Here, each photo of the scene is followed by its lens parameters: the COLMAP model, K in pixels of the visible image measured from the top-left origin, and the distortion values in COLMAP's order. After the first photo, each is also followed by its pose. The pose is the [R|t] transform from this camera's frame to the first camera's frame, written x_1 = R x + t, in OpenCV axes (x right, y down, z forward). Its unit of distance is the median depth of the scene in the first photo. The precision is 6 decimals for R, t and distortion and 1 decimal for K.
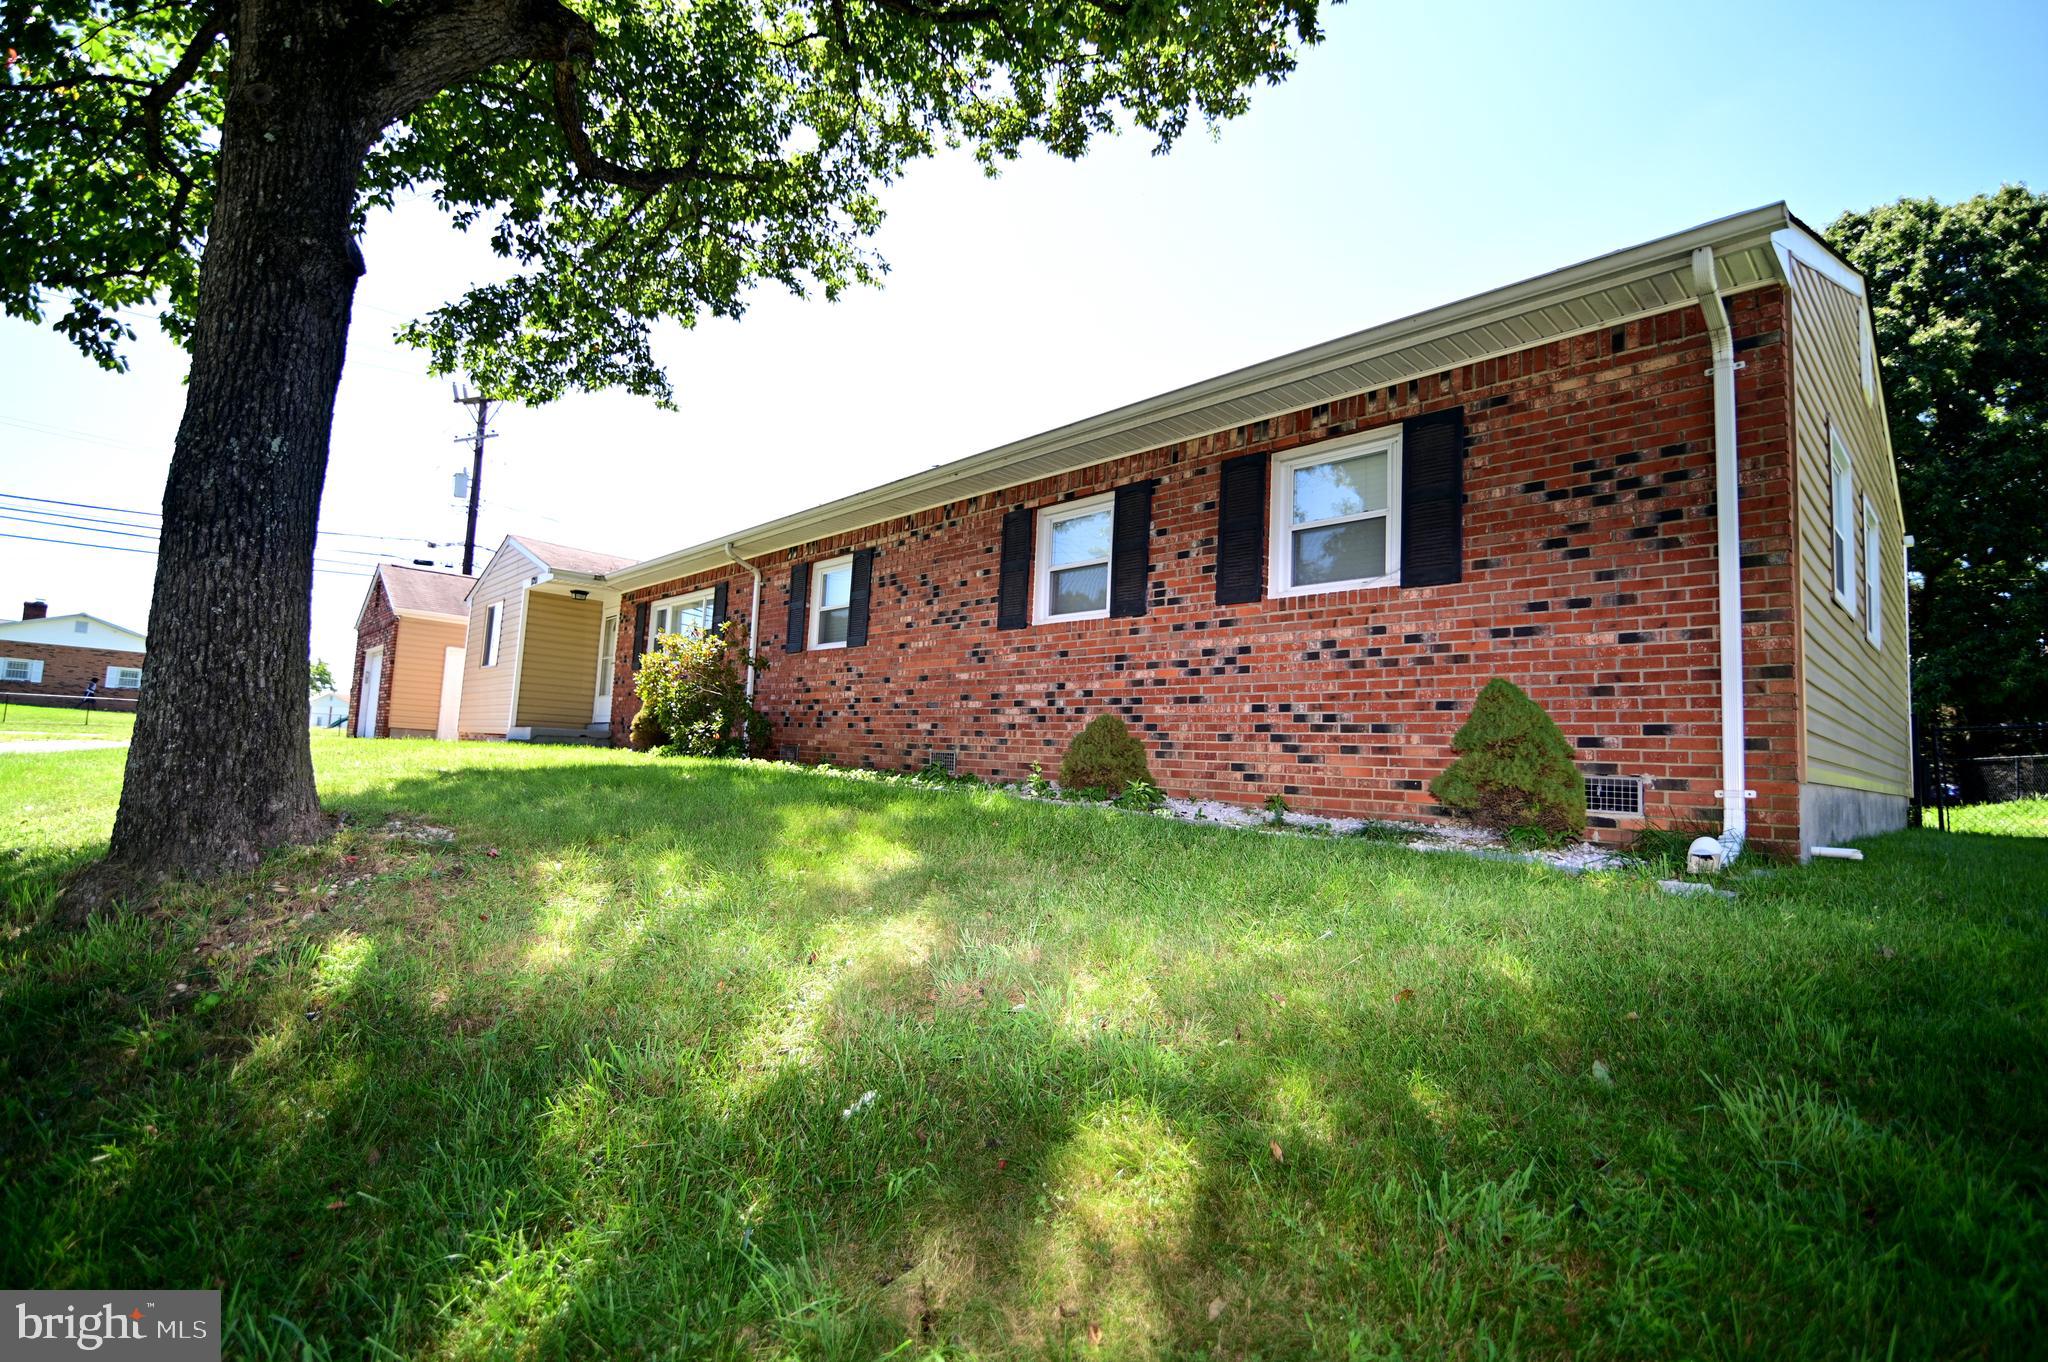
lens RADIAL K [[936.8, 0, 1018.1], [0, 936.8, 684.1], [0, 0, 1]] dist [-0.021252, 0.001764]
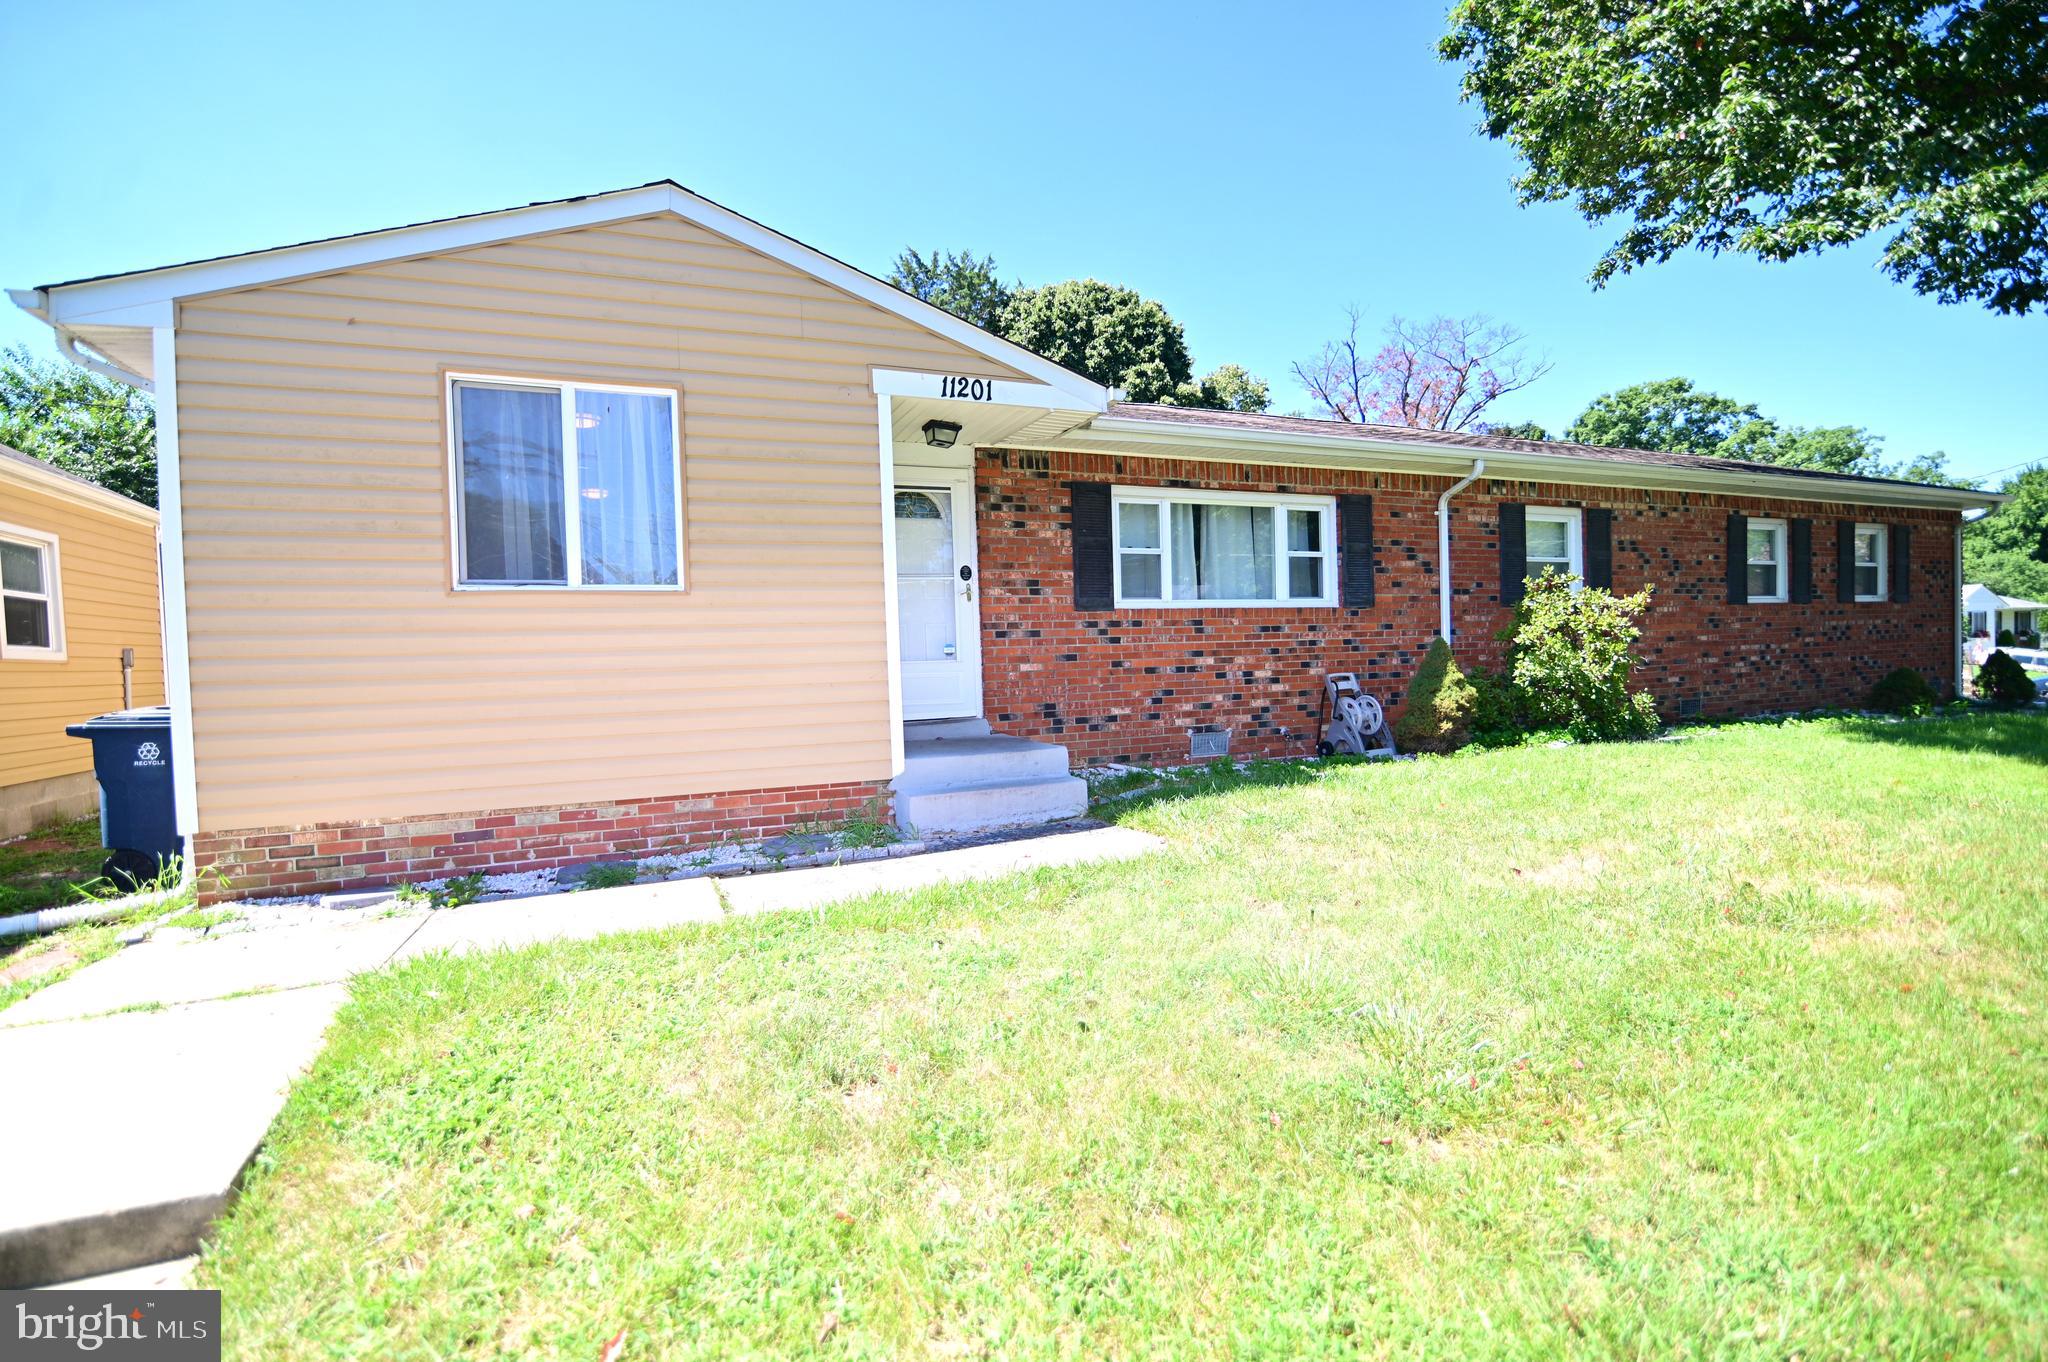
lens RADIAL K [[936.8, 0, 1020.3], [0, 936.8, 684.3], [0, 0, 1]] dist [-0.021252, 0.001764]
pose [[0.342806, -0.087367, 0.935335, -1.413286], [-0.032287, 0.993982, 0.104678, -0.043386], [-0.938851, -0.066083, 0.337922, 1.312476]]
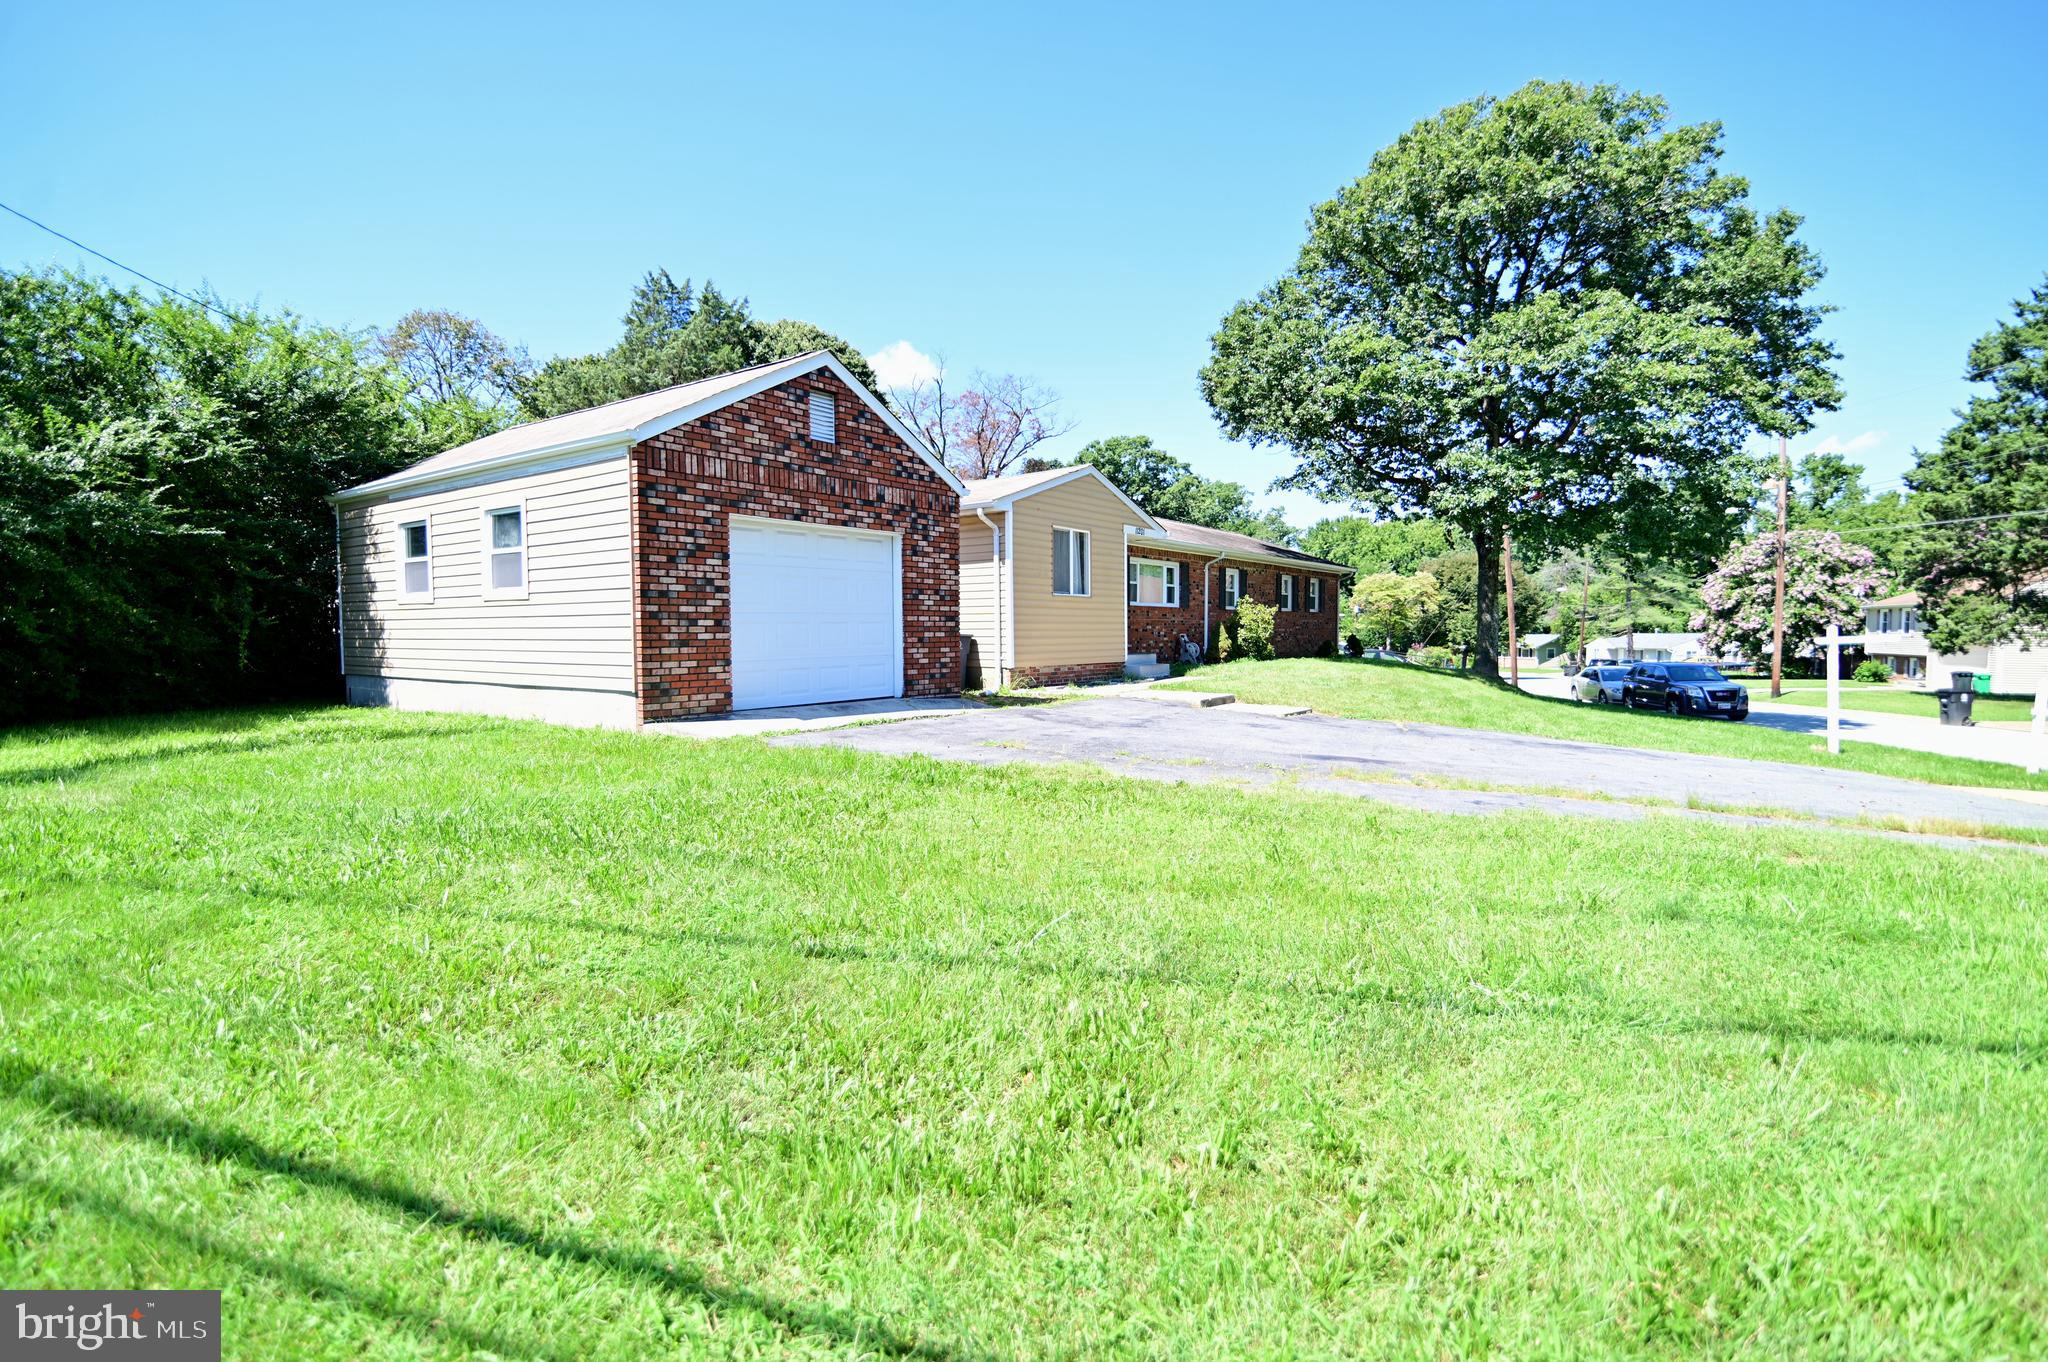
lens RADIAL K [[967.6, 0, 1022.2], [0, 967.6, 676.8], [0, 0, 1]] dist [-0.005287, -0.000082]
pose [[-0.188317, -0.097326, 0.977274, -2.694276], [-0.091466, 0.992491, 0.081216, -0.020844], [-0.977840, -0.074093, -0.195805, 2.160940]]
